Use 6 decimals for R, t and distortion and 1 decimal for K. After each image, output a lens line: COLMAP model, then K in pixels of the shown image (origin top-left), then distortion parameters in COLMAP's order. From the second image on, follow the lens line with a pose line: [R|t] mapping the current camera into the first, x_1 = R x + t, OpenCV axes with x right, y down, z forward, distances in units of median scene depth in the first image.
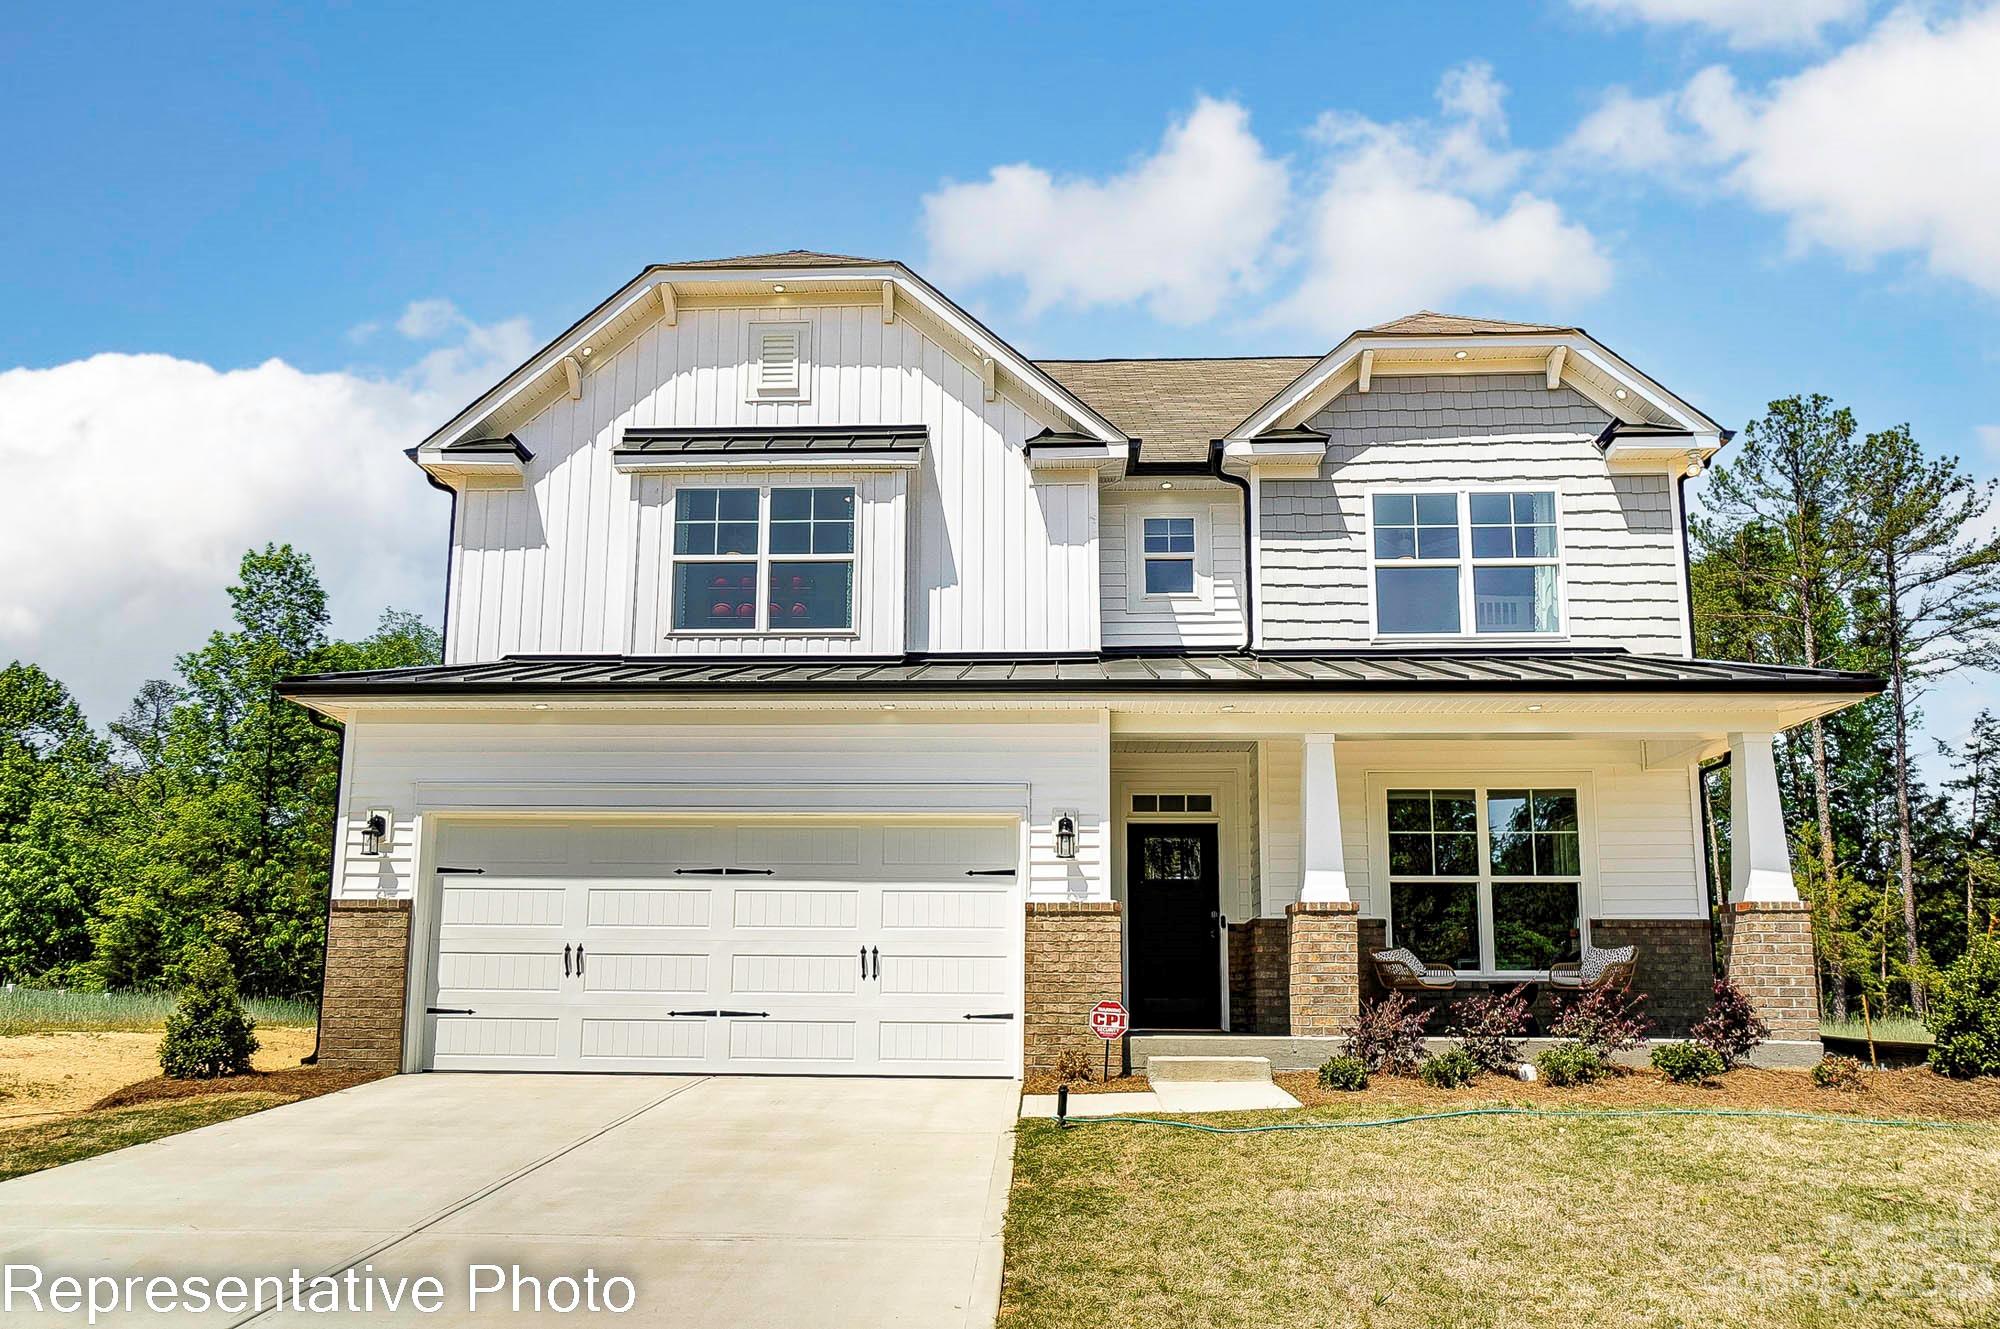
lens RADIAL K [[1362.0, 0, 995.7], [0, 1362.0, 698.4], [0, 0, 1]] dist [-0.008870, -0.004263]
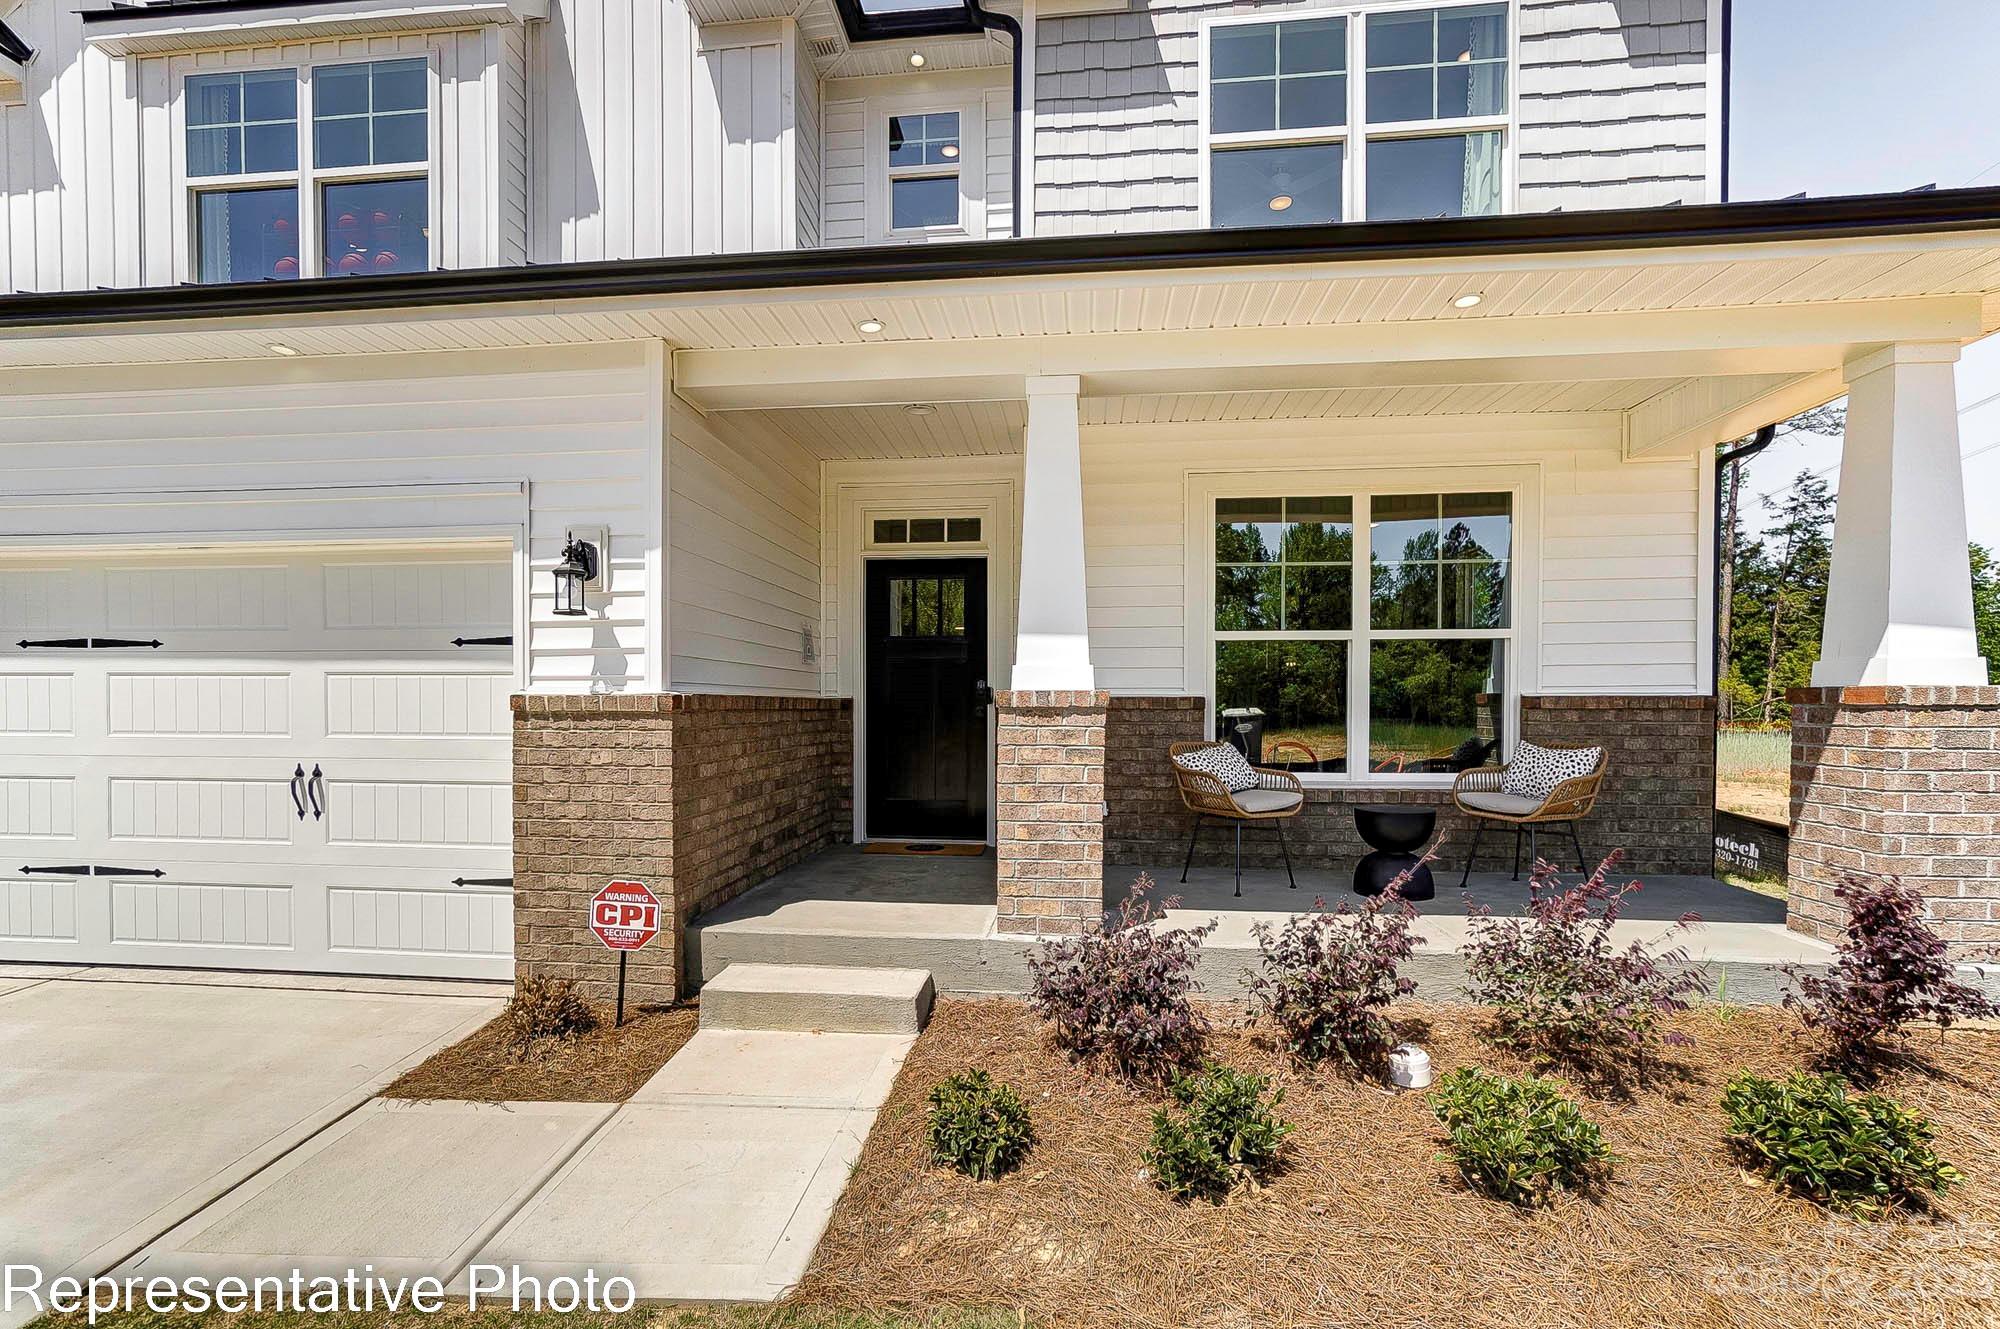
lens RADIAL K [[886.8, 0, 1031.1], [0, 886.8, 662.5], [0, 0, 1]] dist [-0.027255, 0.013146]
pose [[0.999295, -0.011055, -0.035892, 0.215835], [0.017570, 0.982272, 0.186634, 0.063844], [0.033193, -0.187133, 0.981774, 0.573156]]
